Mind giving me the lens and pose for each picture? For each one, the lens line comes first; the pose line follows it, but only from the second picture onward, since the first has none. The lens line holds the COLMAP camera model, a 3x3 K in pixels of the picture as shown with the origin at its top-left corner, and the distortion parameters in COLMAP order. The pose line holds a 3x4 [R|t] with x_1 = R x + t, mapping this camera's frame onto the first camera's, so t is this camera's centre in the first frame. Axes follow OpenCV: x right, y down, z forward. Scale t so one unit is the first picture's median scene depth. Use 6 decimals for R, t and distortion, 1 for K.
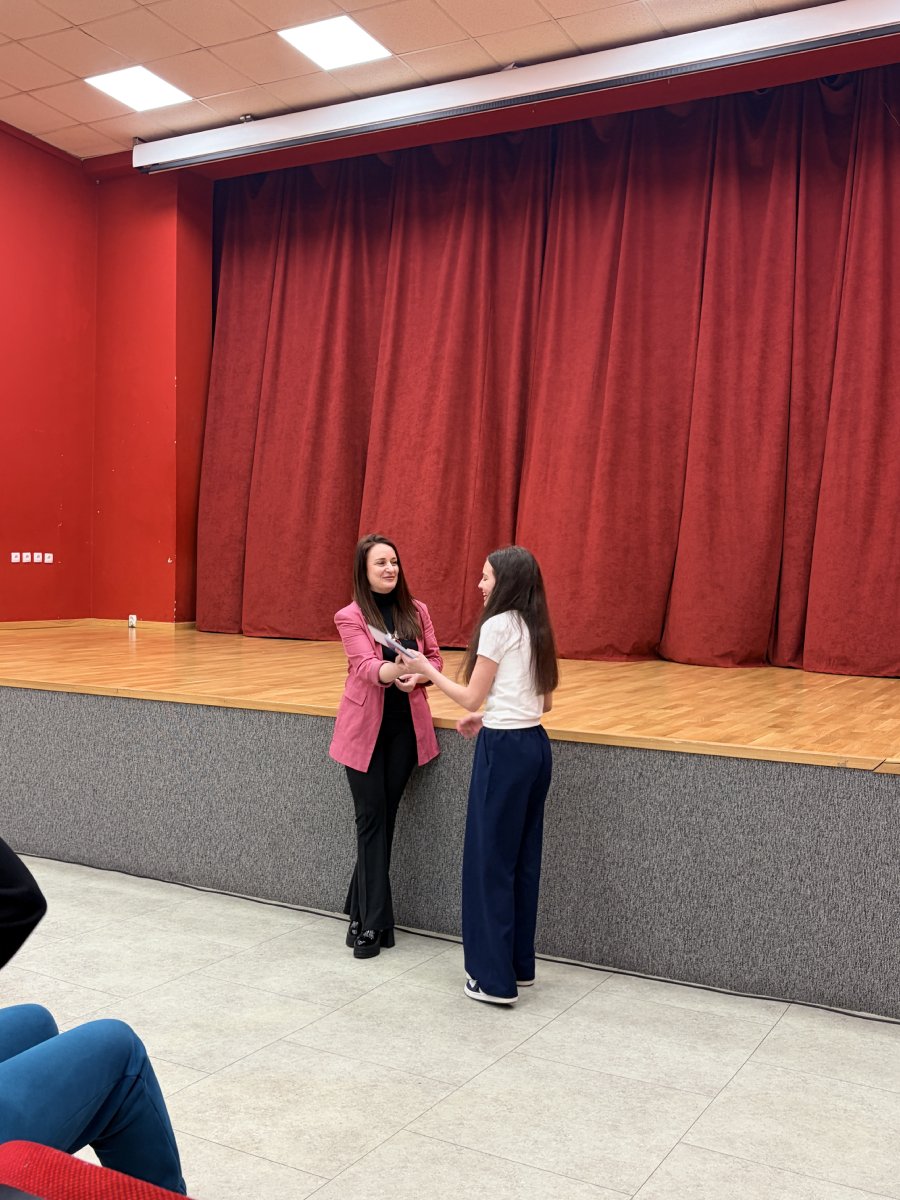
lens RADIAL K [[1174.0, 0, 450.0], [0, 1174.0, 600.0], [0, 0, 1]] dist [0.196906, -0.737148]
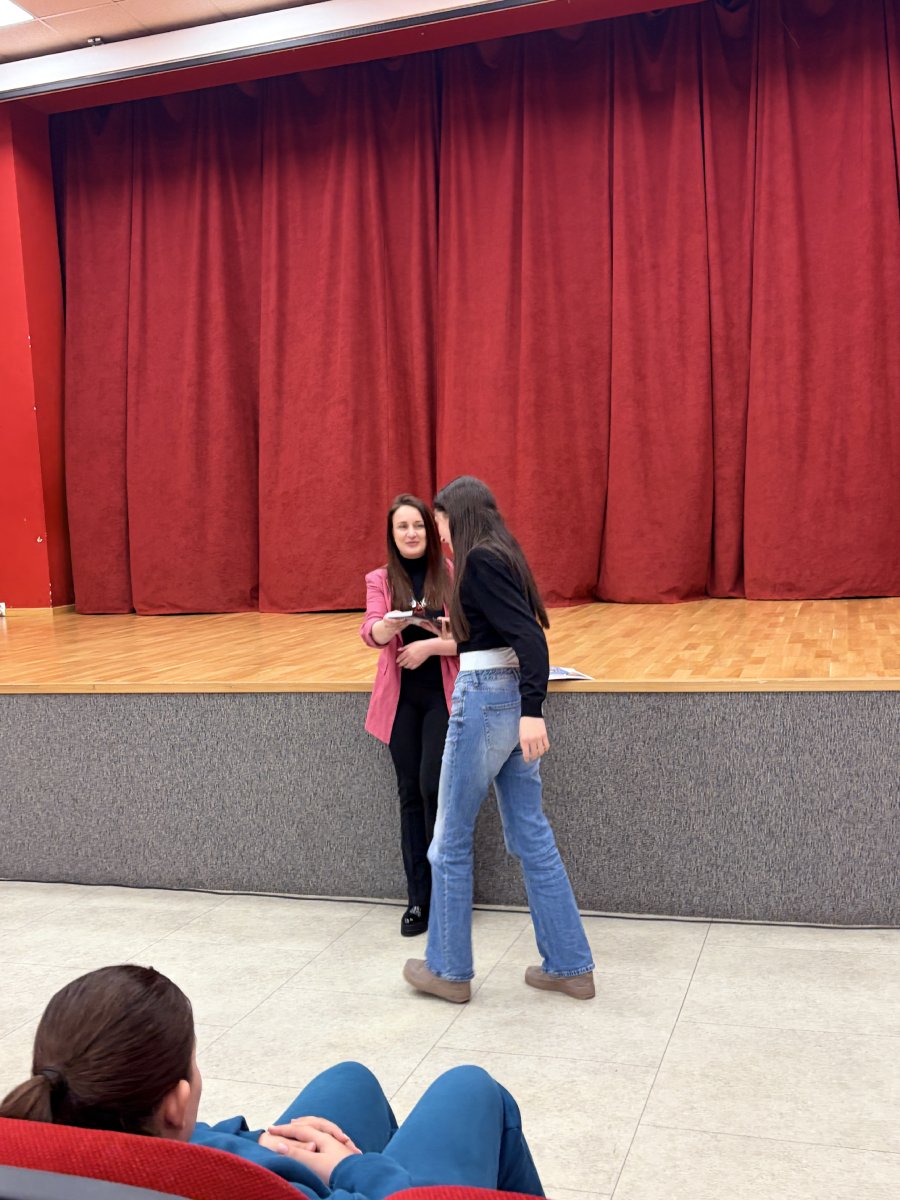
lens RADIAL K [[1178.8, 0, 464.0], [0, 1178.8, 612.1], [0, 0, 1]] dist [0.149858, -0.502868]
pose [[0.978280, -0.087653, 0.187844, -0.118849], [0.078186, 0.995294, 0.057243, -0.006231], [-0.191978, -0.041313, 0.980529, 0.049566]]
